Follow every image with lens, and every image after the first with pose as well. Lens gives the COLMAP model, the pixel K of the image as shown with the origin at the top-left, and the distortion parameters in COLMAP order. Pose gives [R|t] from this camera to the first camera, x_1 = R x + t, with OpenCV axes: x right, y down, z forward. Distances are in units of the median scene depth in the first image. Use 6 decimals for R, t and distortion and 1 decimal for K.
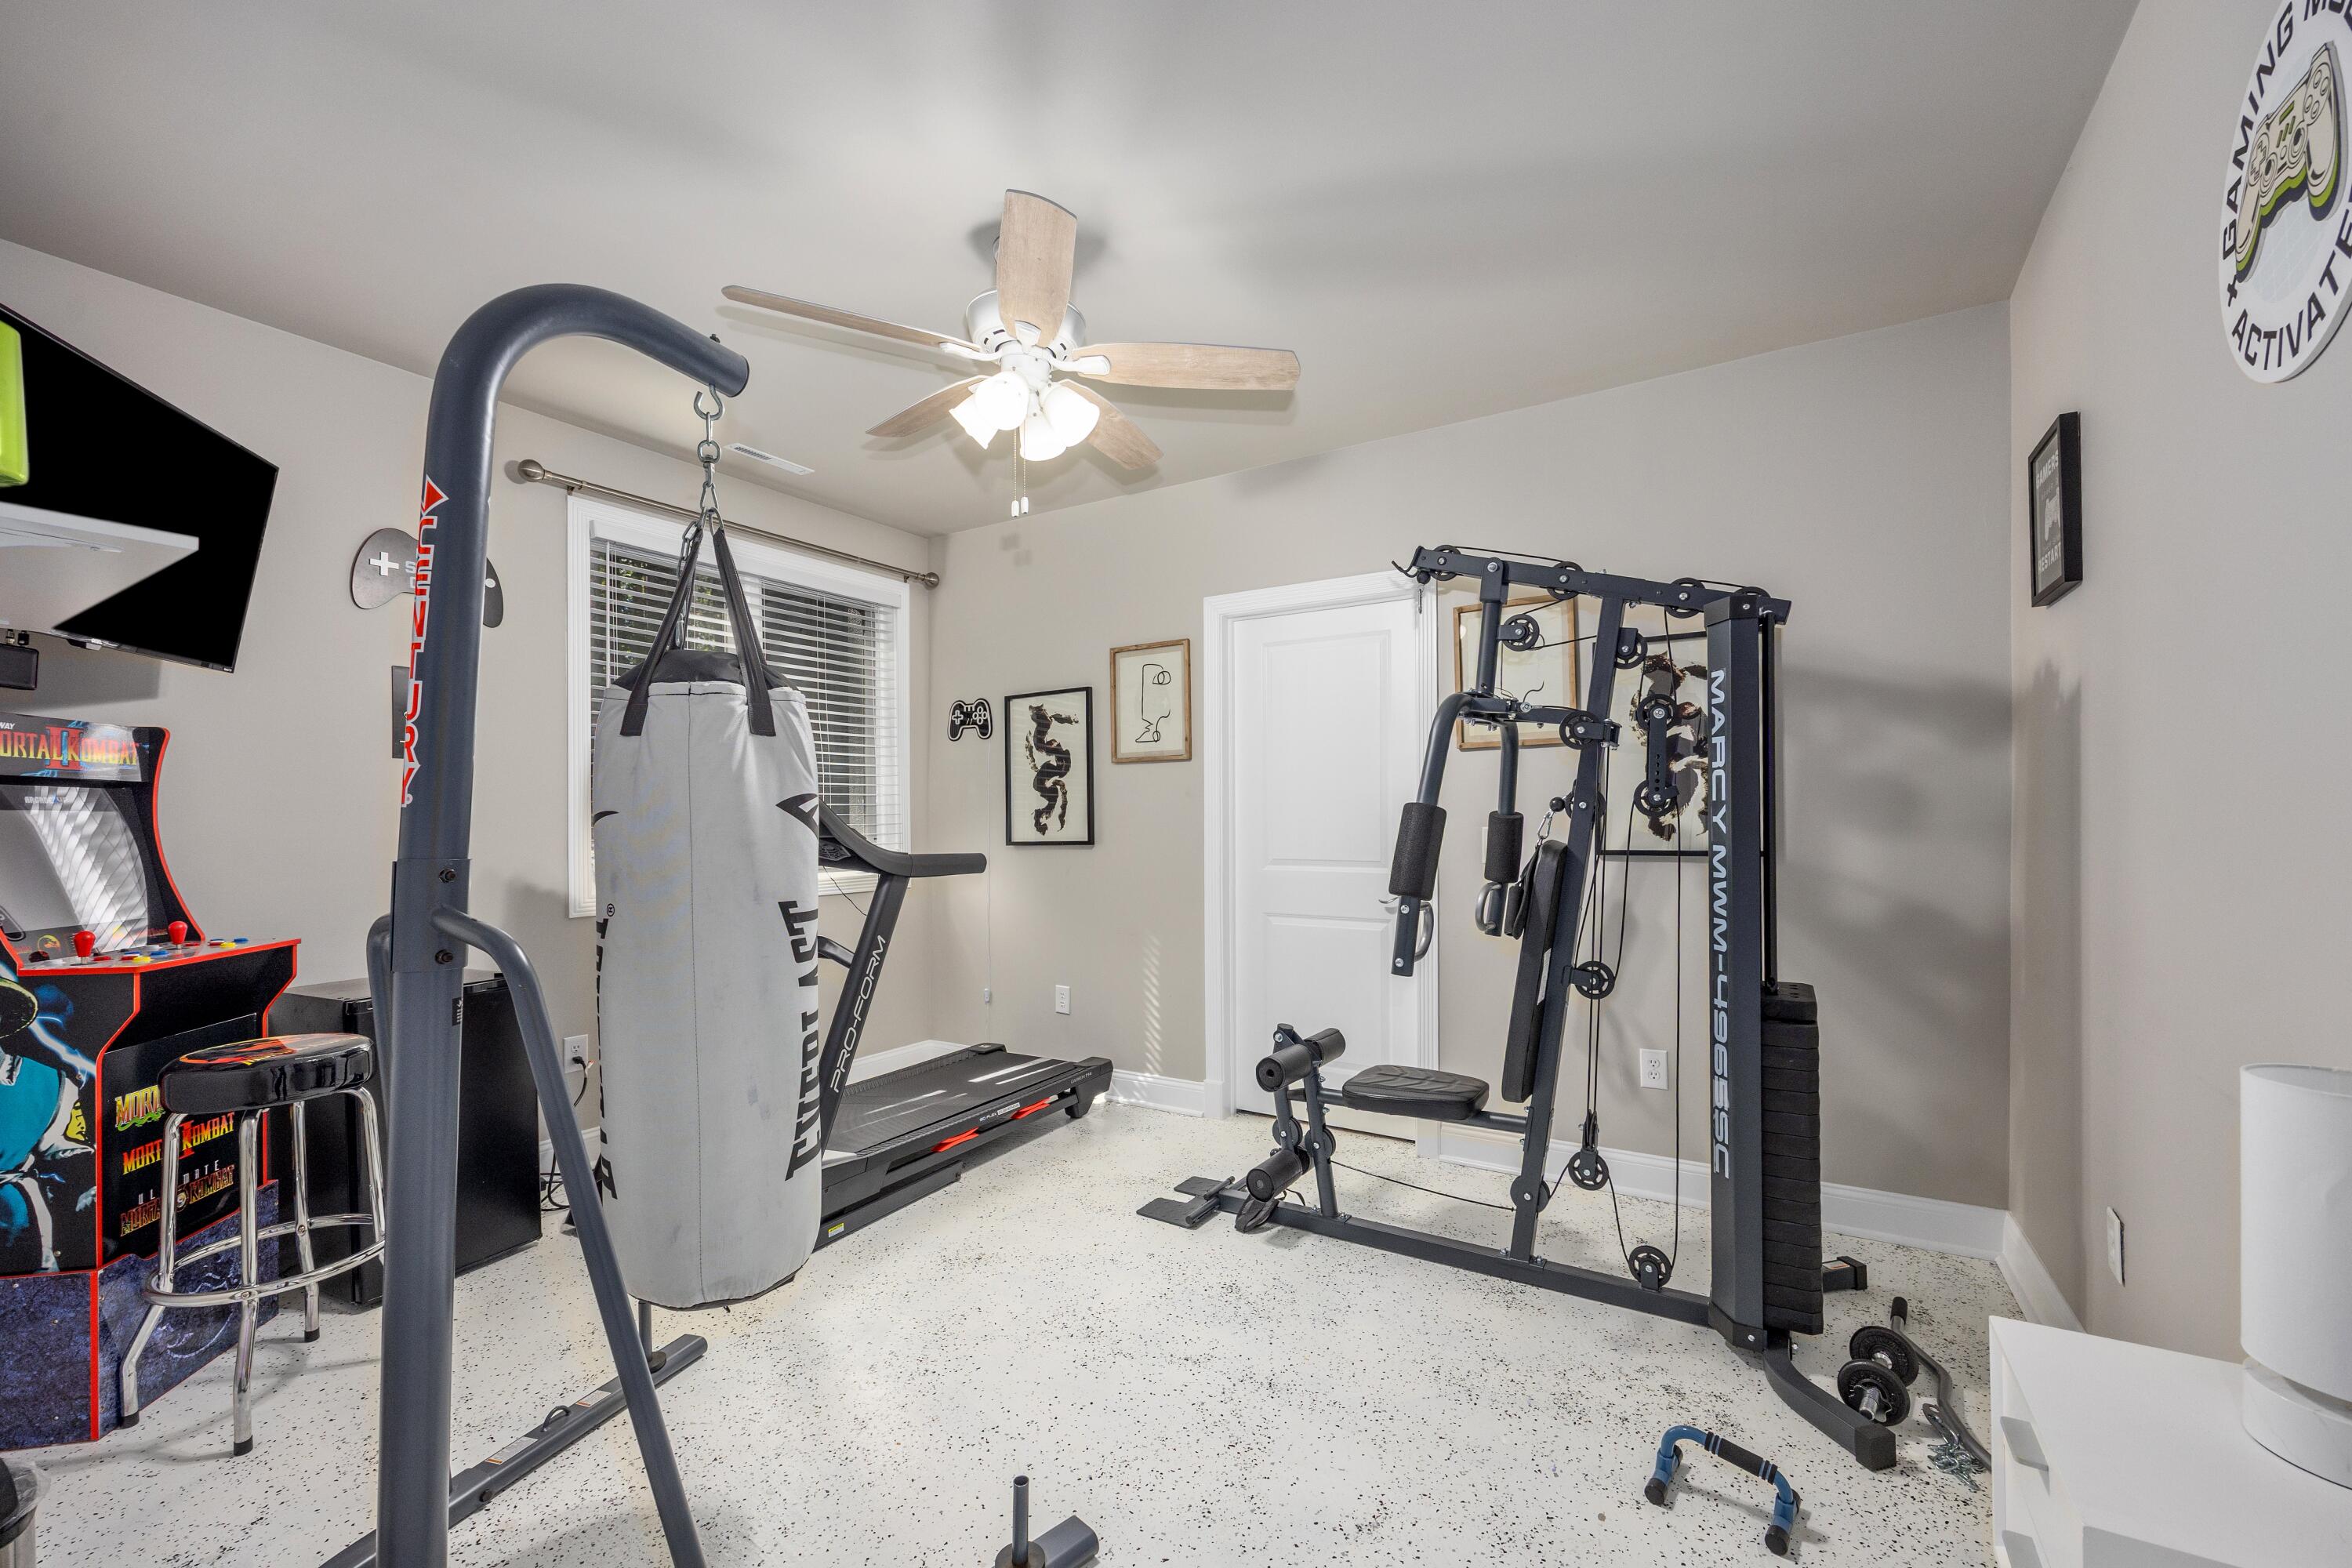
lens RADIAL K [[941.9, 0, 1165.8], [0, 941.9, 798.8], [0, 0, 1]] dist [-0.005655, 0.000692]
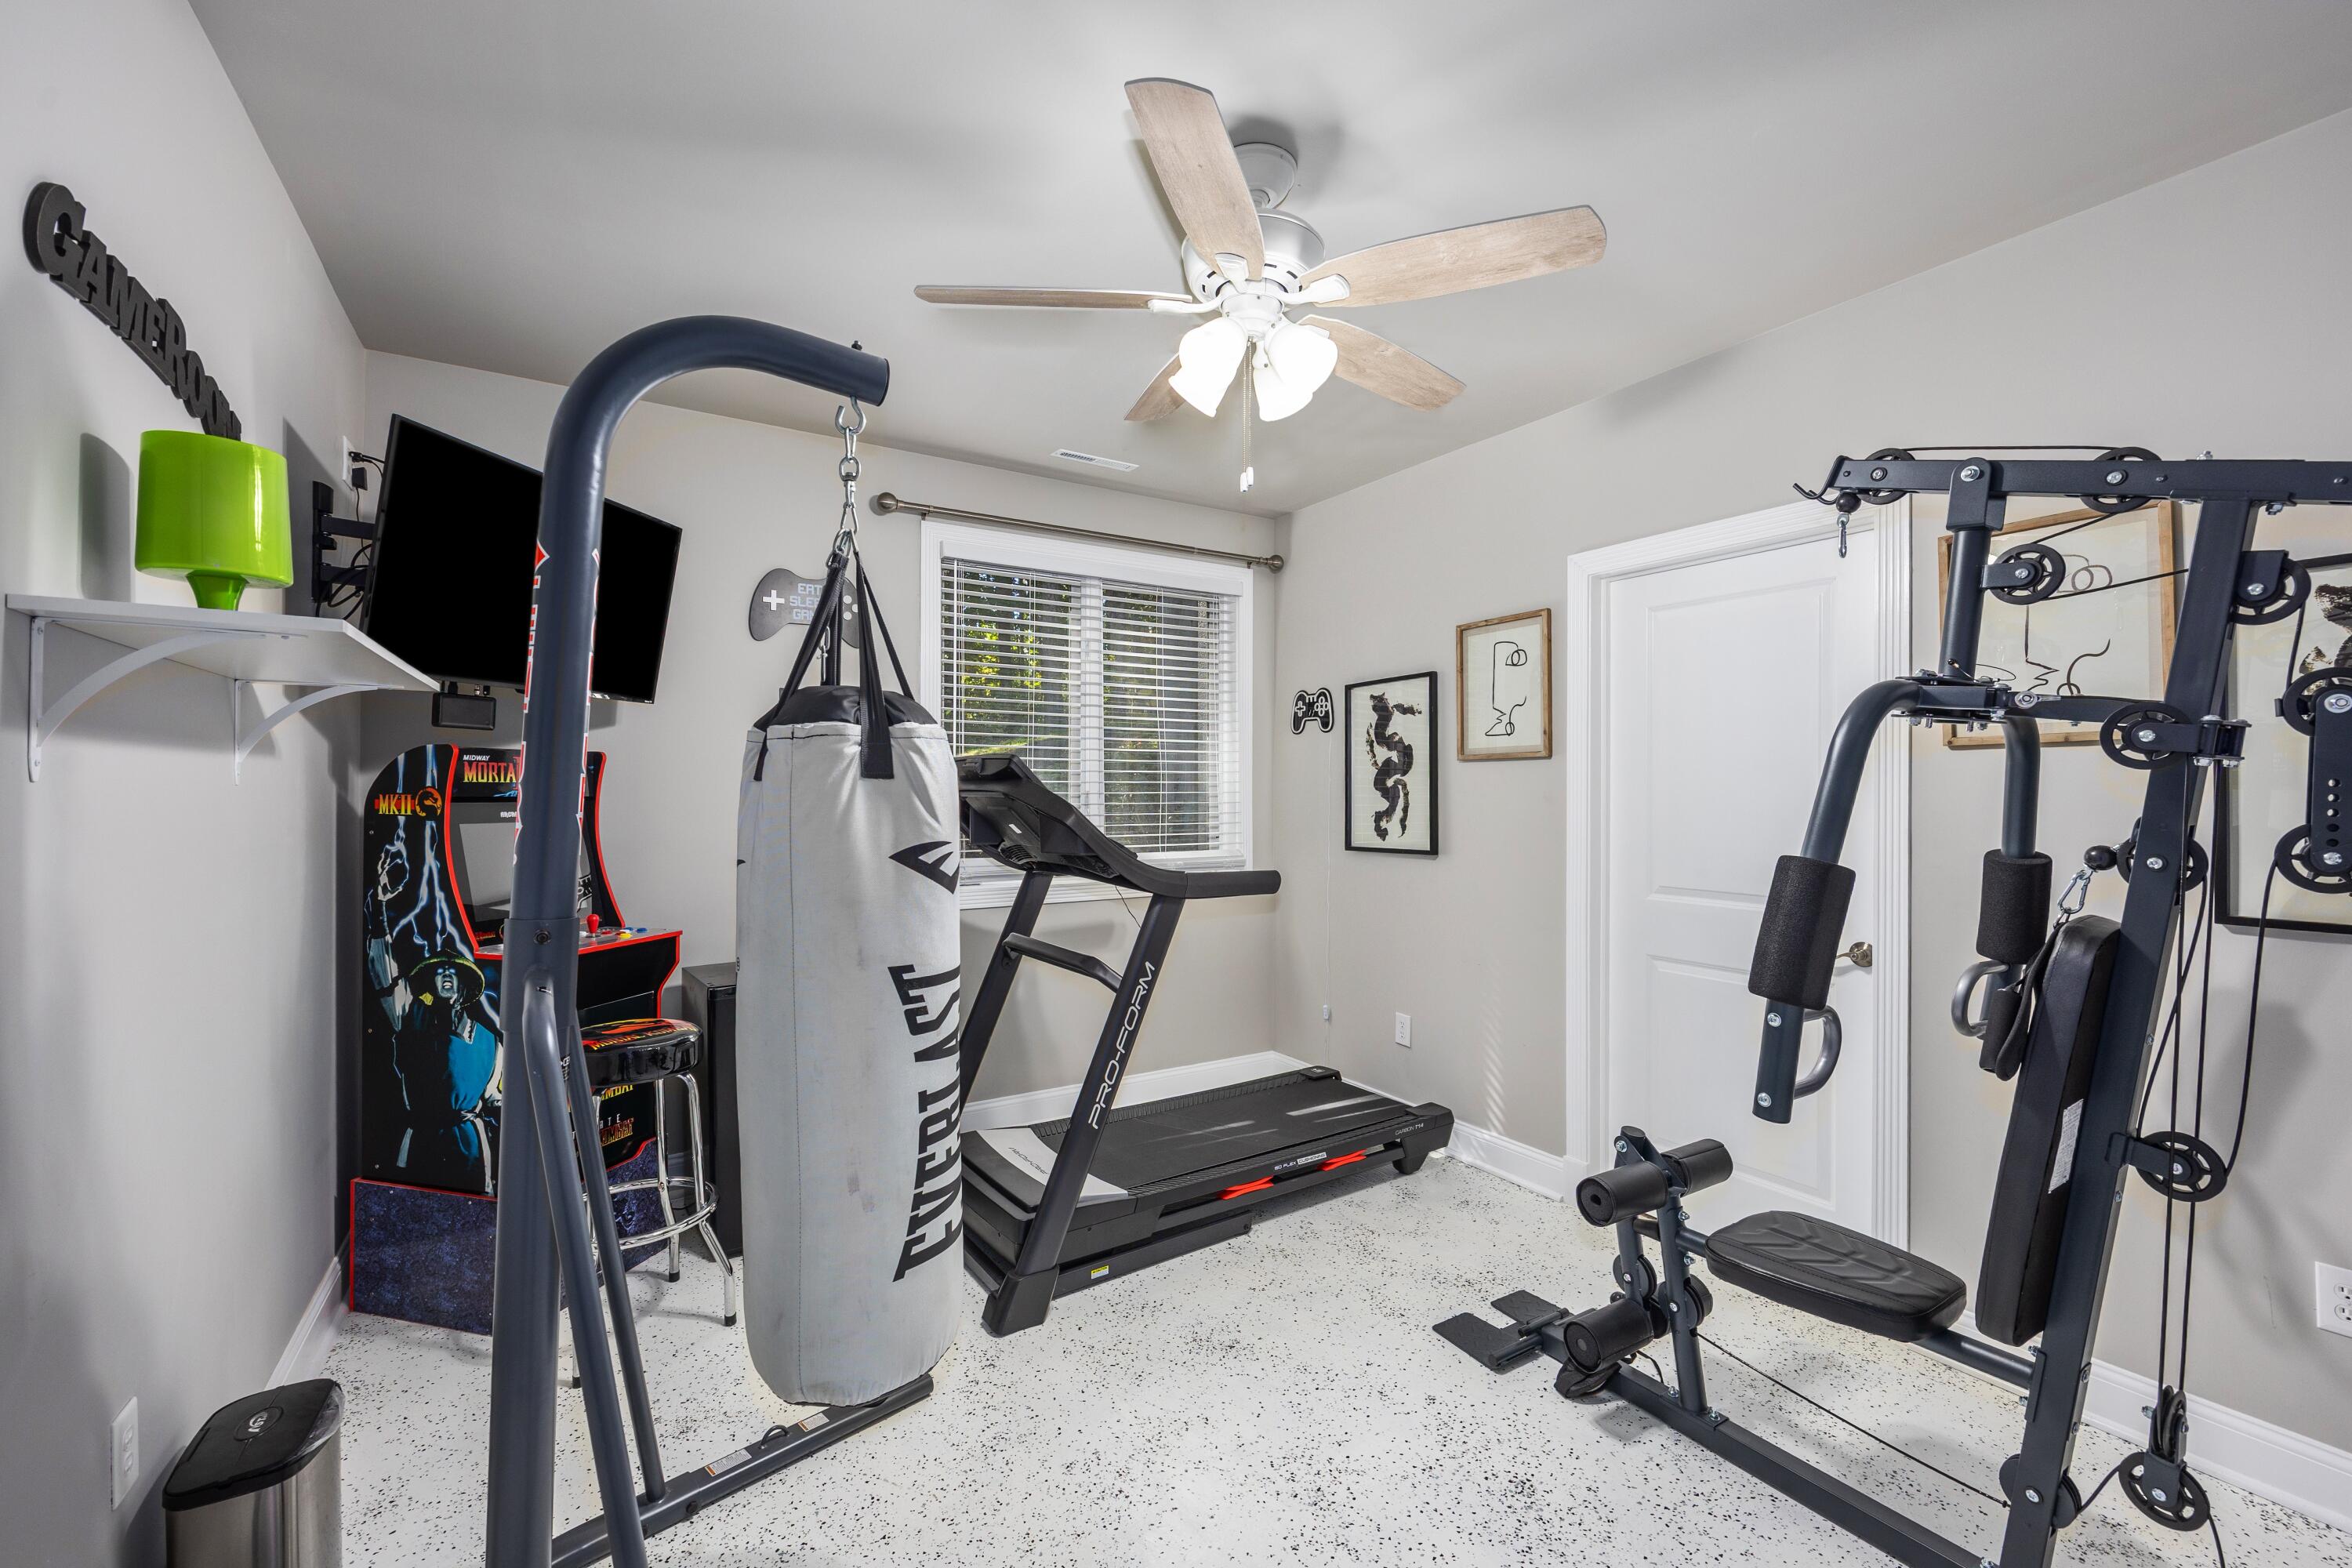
lens RADIAL K [[941.9, 0, 1182.4], [0, 941.9, 775.6], [0, 0, 1]] dist [-0.005655, 0.000692]
pose [[0.901332, 0.001526, -0.433127, 0.148492], [0.001228, 0.999981, 0.006078, -0.050587], [0.433128, -0.006010, 0.901312, 0.212817]]
